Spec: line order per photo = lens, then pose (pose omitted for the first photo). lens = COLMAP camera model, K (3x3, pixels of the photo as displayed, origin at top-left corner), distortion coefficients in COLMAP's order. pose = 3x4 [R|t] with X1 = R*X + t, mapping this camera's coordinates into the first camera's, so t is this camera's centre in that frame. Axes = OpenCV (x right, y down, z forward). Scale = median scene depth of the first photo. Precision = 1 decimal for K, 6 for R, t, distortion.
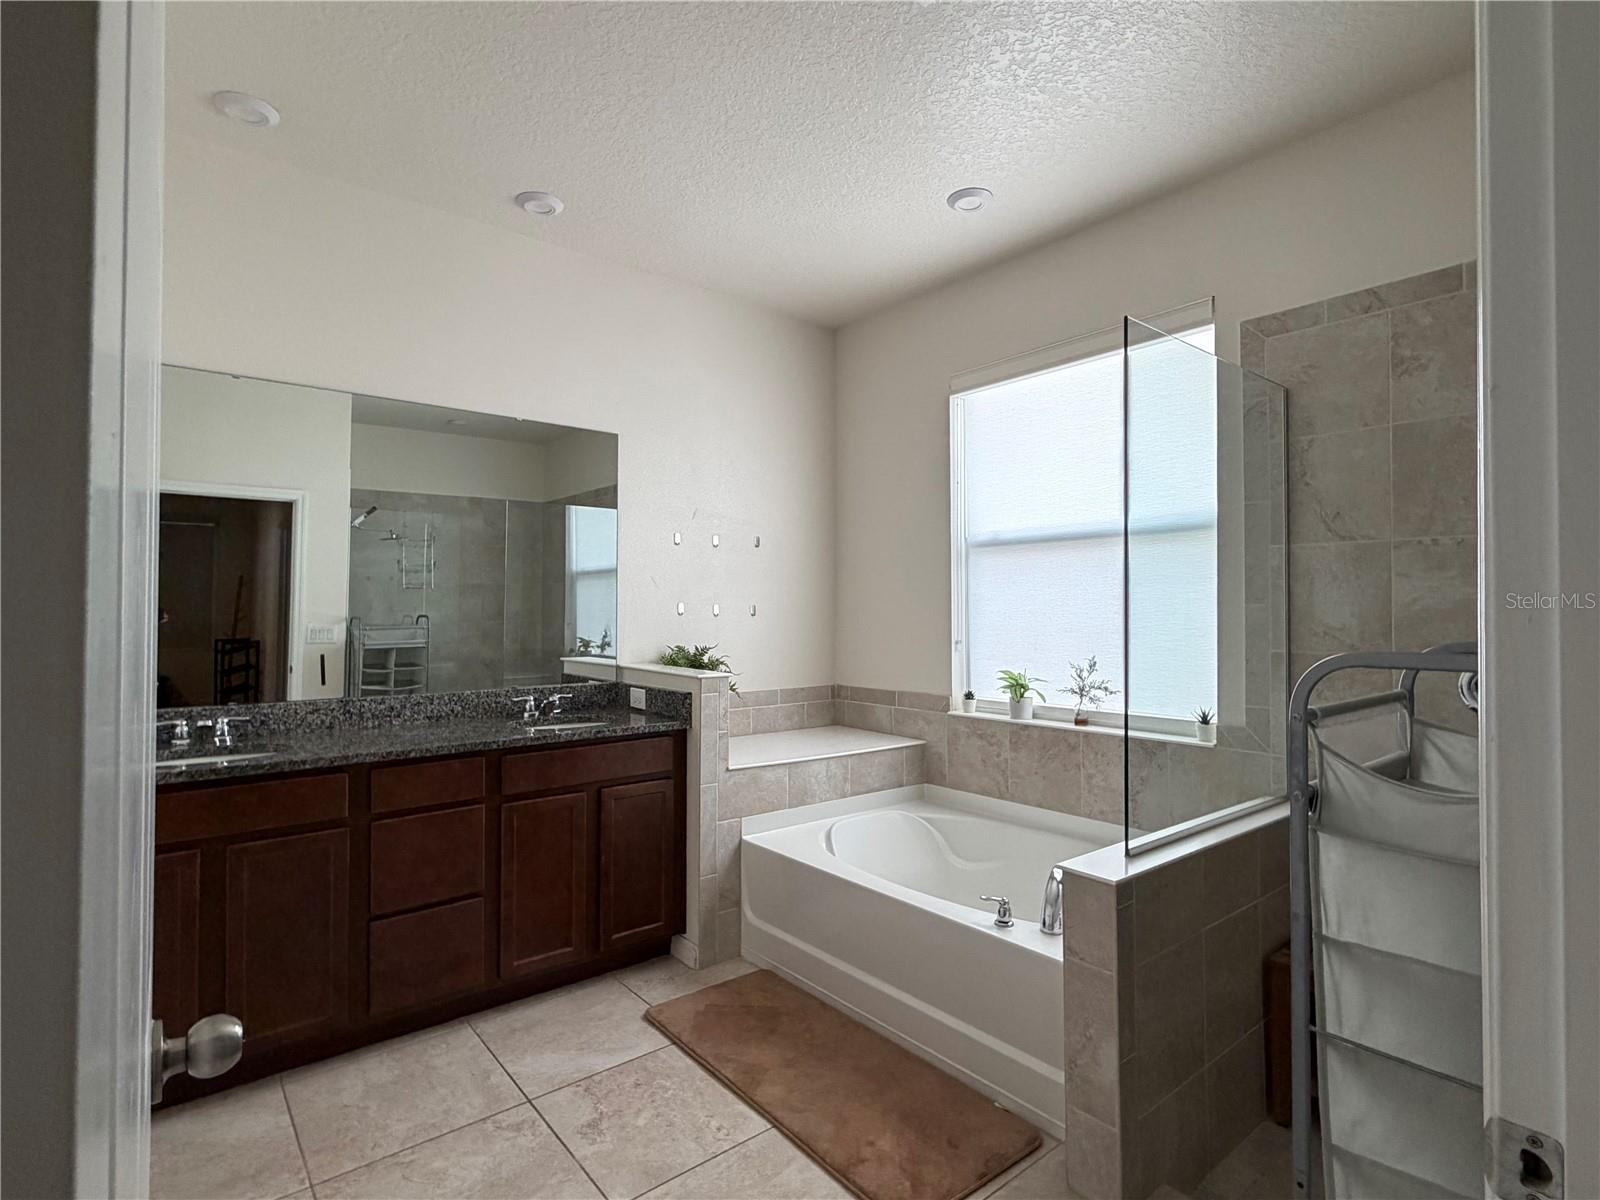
lens RADIAL K [[810.1, 0, 802.7], [0, 810.1, 601.1], [0, 0, 1]] dist [0.009743, -0.002276]
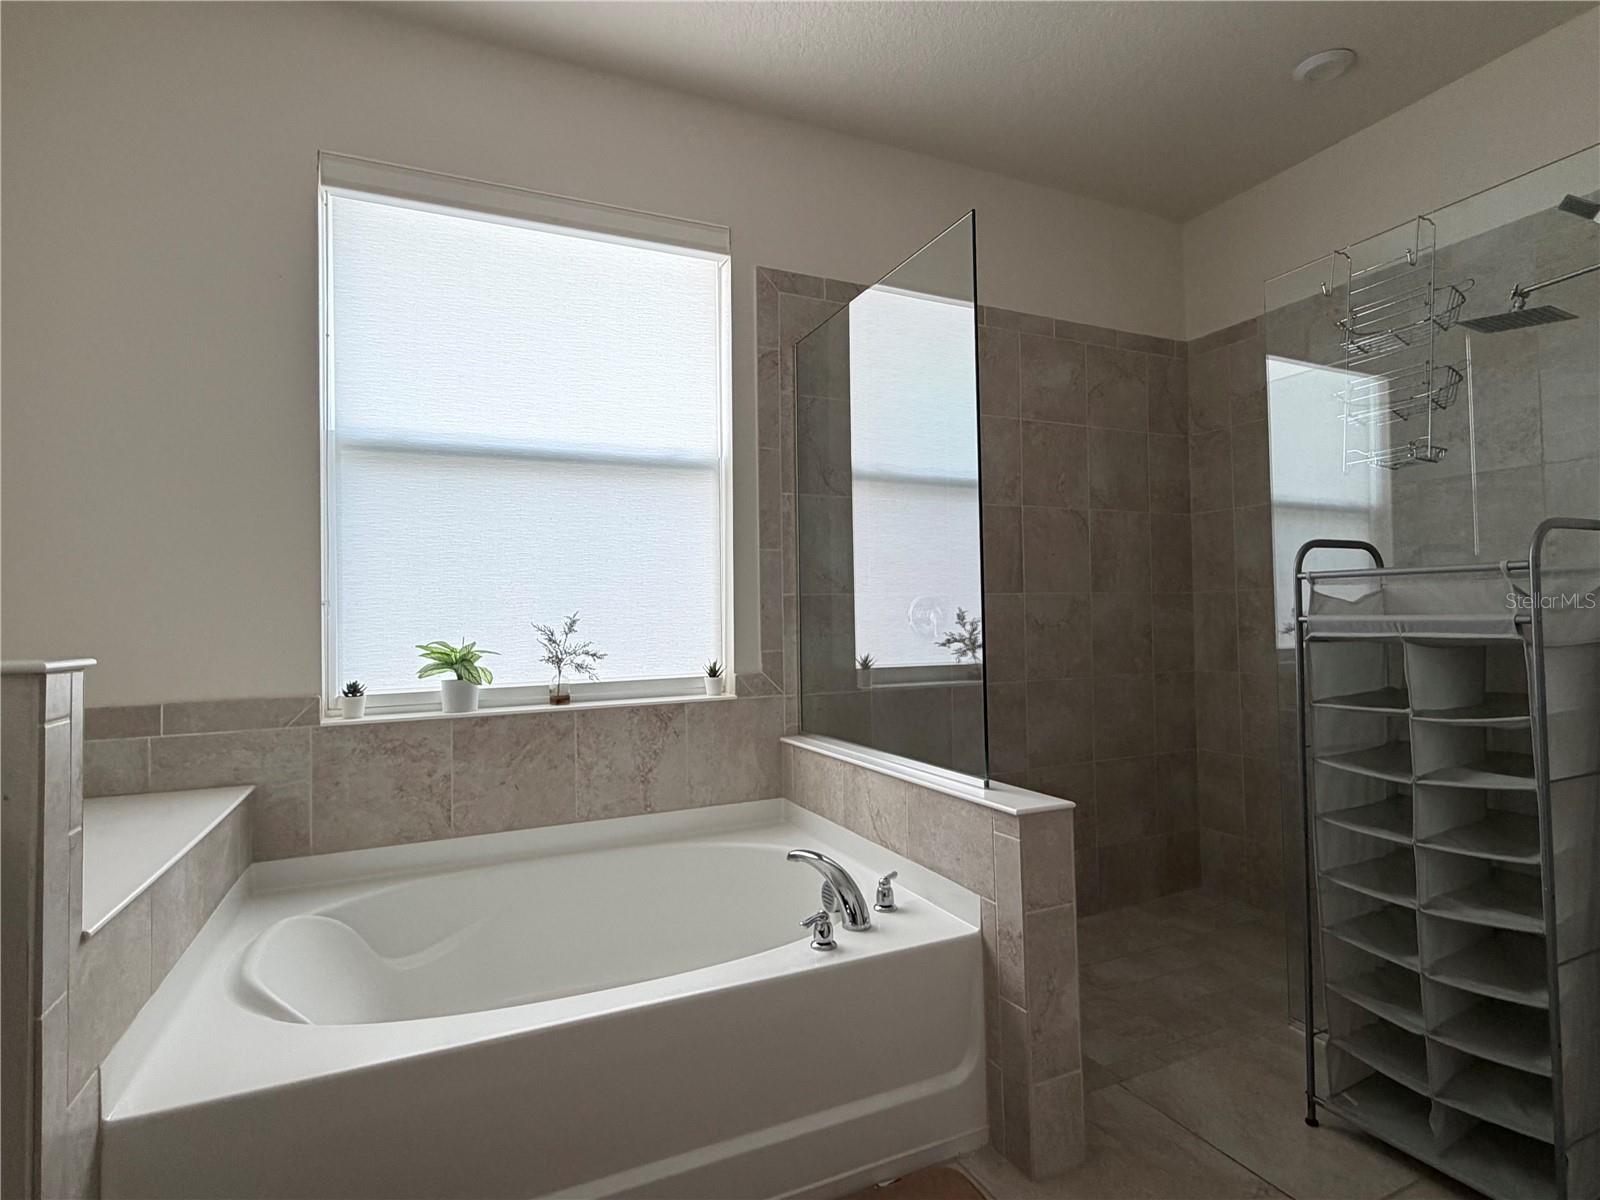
lens RADIAL K [[810.1, 0, 799.9], [0, 810.1, 592.2], [0, 0, 1]] dist [0.009743, -0.002276]
pose [[0.257513, 0.021188, 0.966043, -0.332702], [0.007068, 0.999692, -0.023810, 0.067200], [-0.966249, 0.012959, 0.257284, 0.581756]]
